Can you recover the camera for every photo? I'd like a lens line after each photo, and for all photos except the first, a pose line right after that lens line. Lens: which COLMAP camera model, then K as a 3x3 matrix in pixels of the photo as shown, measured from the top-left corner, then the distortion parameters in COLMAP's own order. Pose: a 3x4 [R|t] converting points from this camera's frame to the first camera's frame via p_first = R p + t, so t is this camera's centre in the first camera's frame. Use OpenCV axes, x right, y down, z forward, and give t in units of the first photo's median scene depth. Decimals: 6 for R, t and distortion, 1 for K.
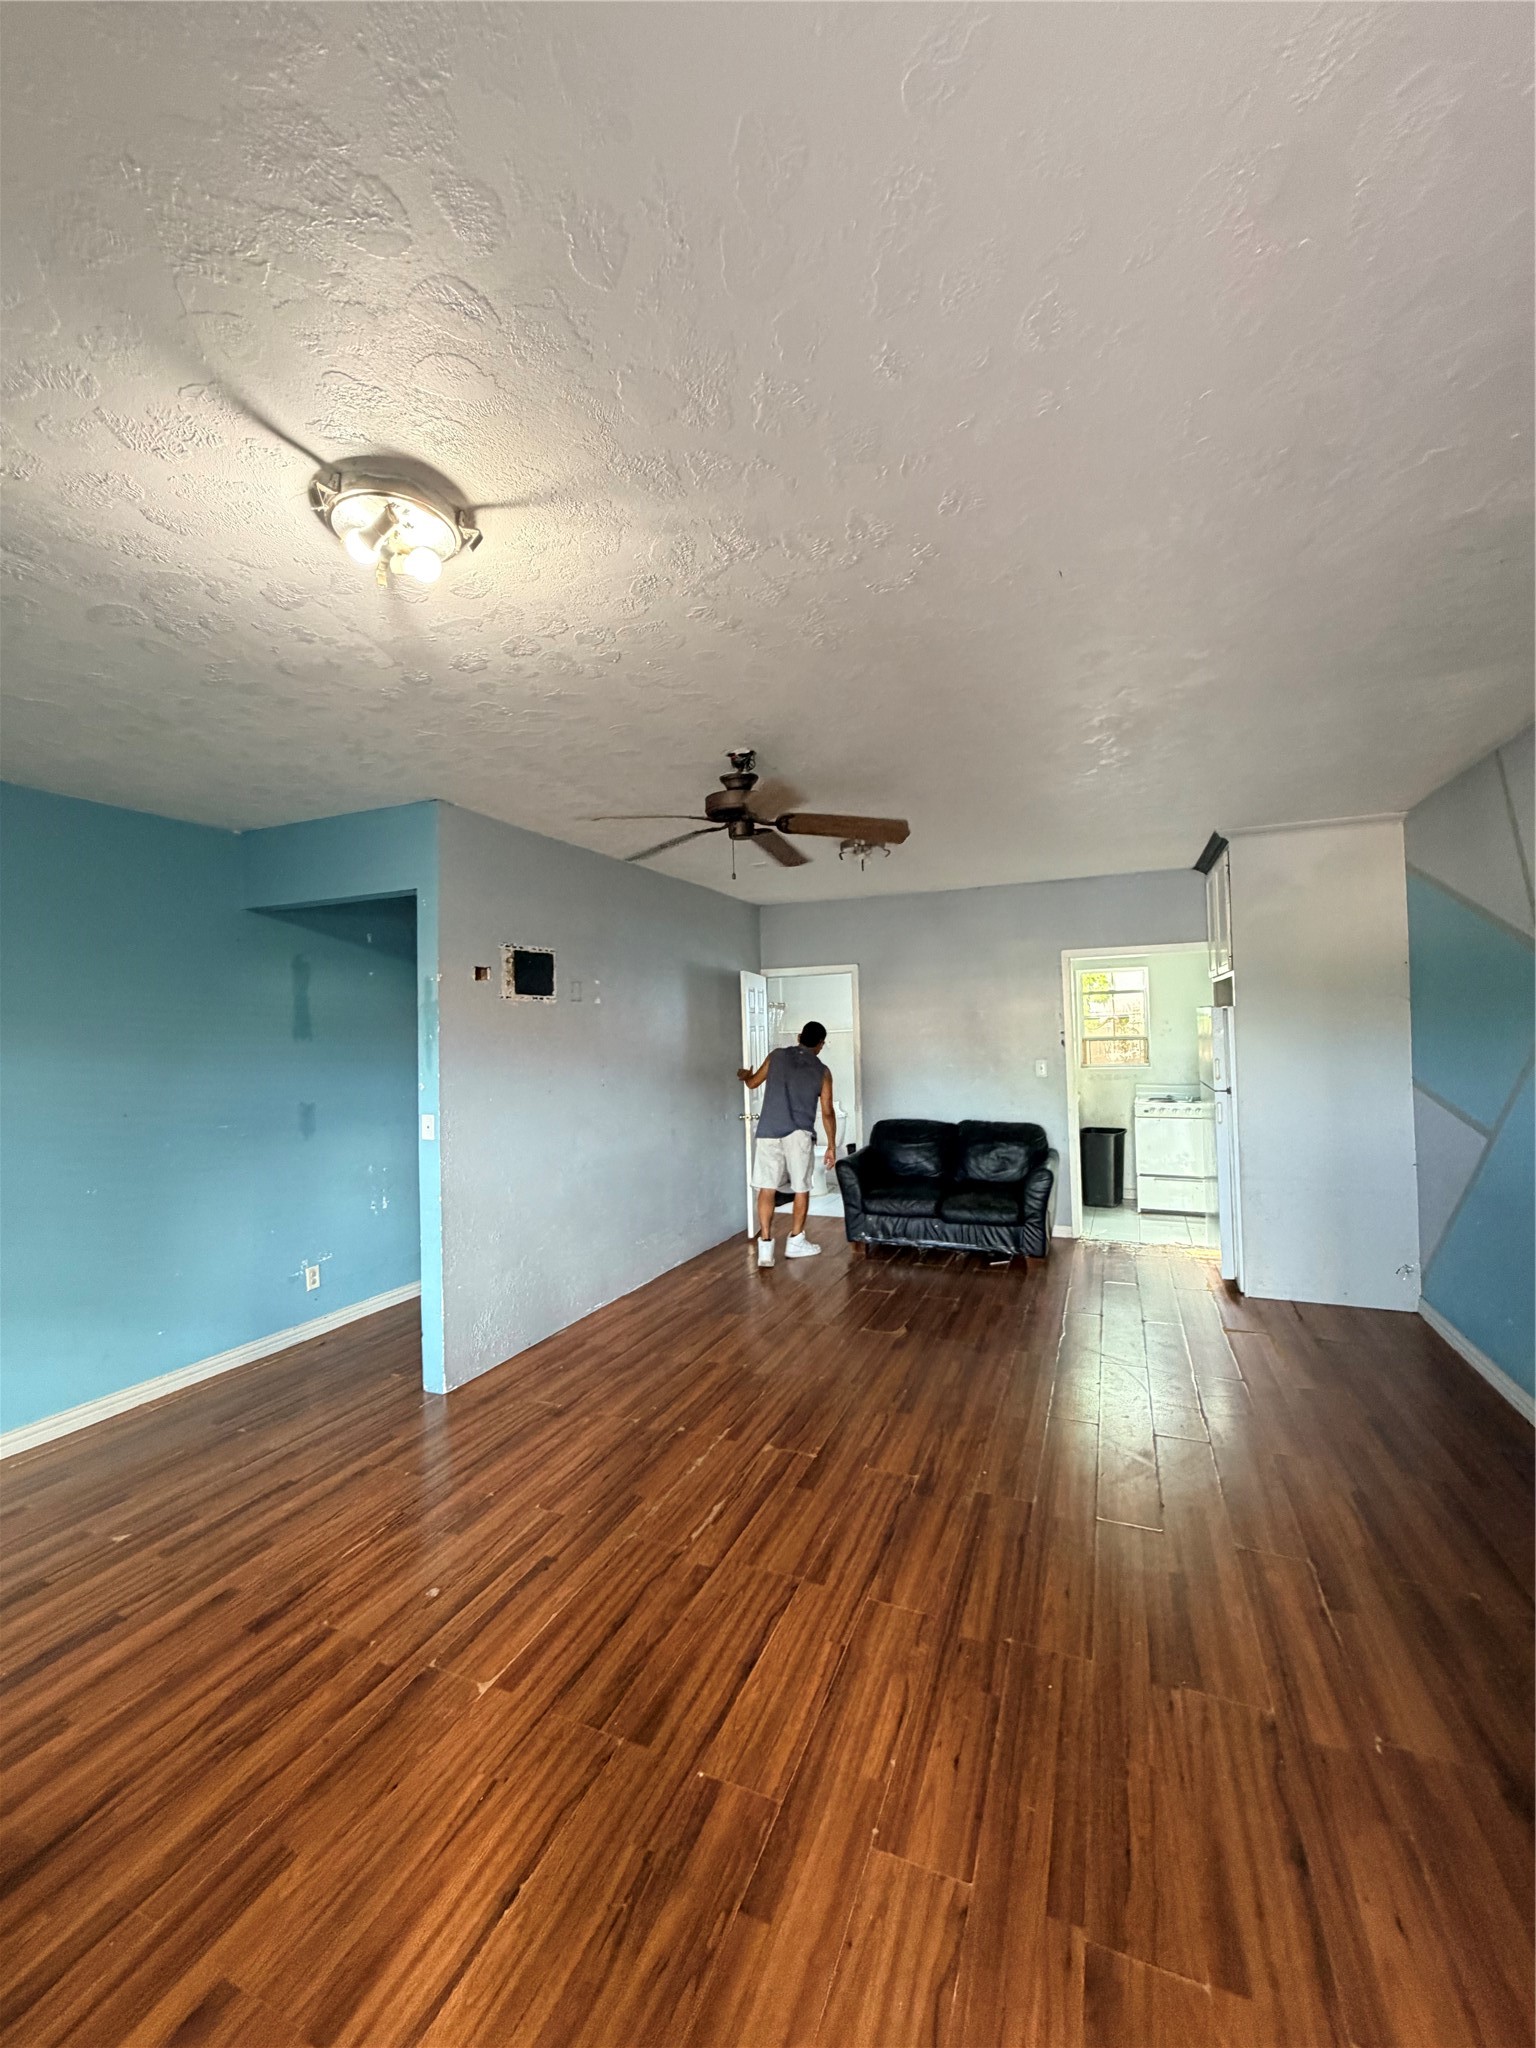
lens RADIAL K [[817.5, 0, 768.0], [0, 817.5, 1024.0], [0, 0, 1]] dist [0.000387, 0.000055]
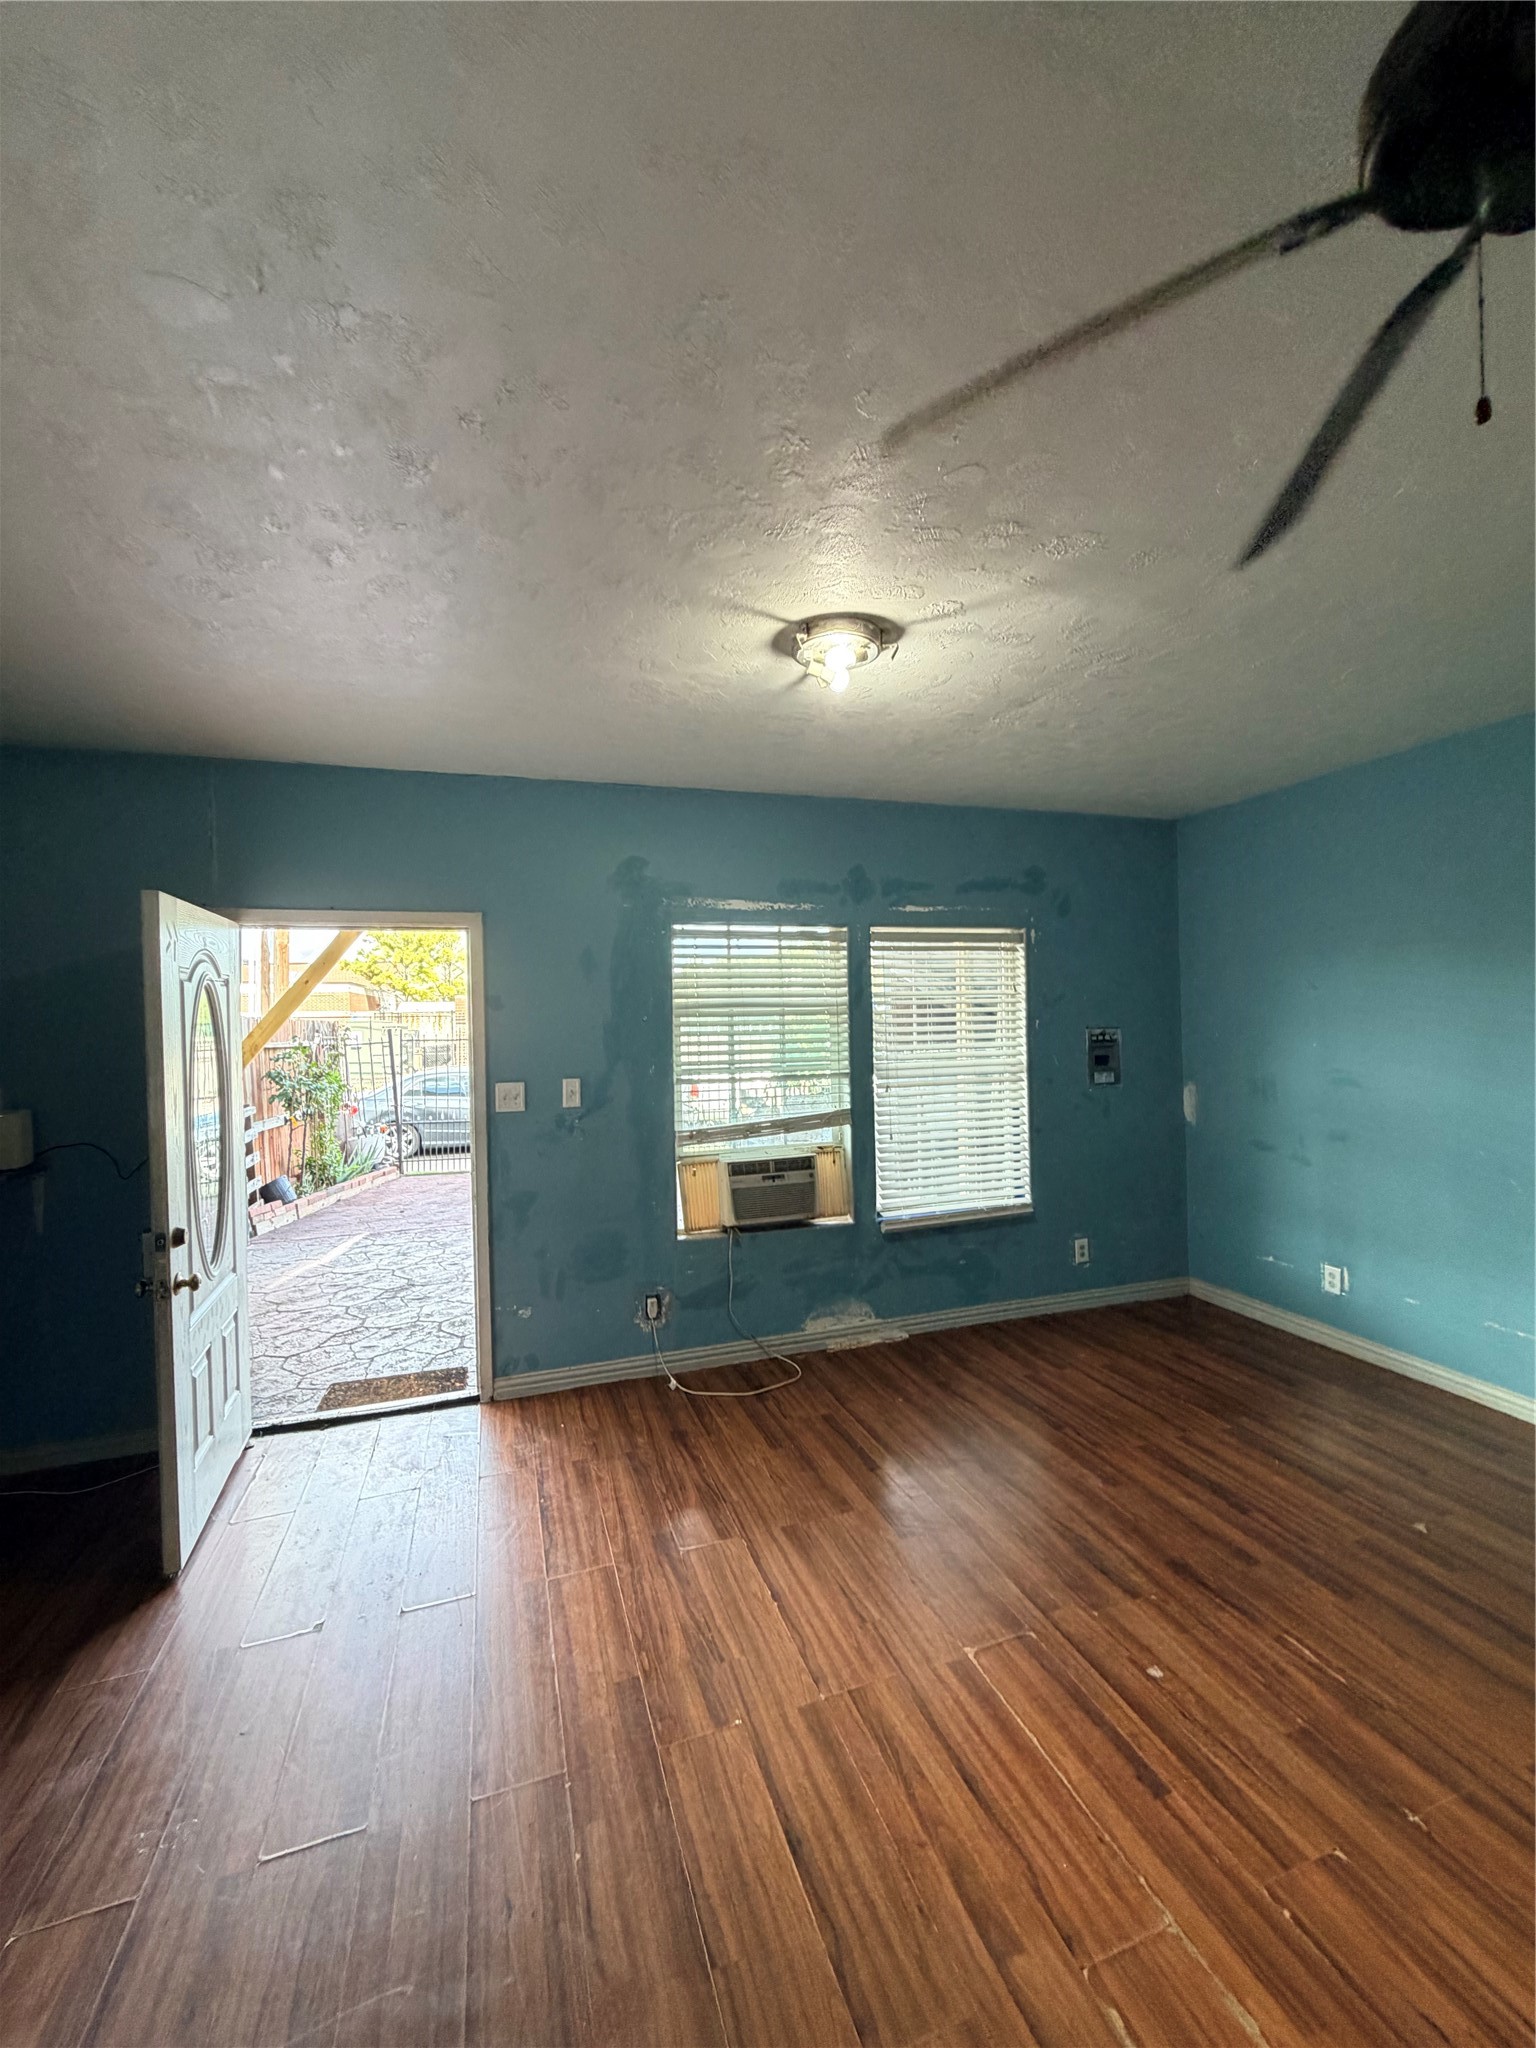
lens RADIAL K [[817.5, 0, 768.0], [0, 817.5, 1024.0], [0, 0, 1]] dist [0.000387, 0.000055]
pose [[-0.745277, 0.048606, -0.664980, 0.407305], [0.048262, 0.998656, 0.018906, -0.003560], [0.665006, -0.018003, -0.746621, 1.358905]]
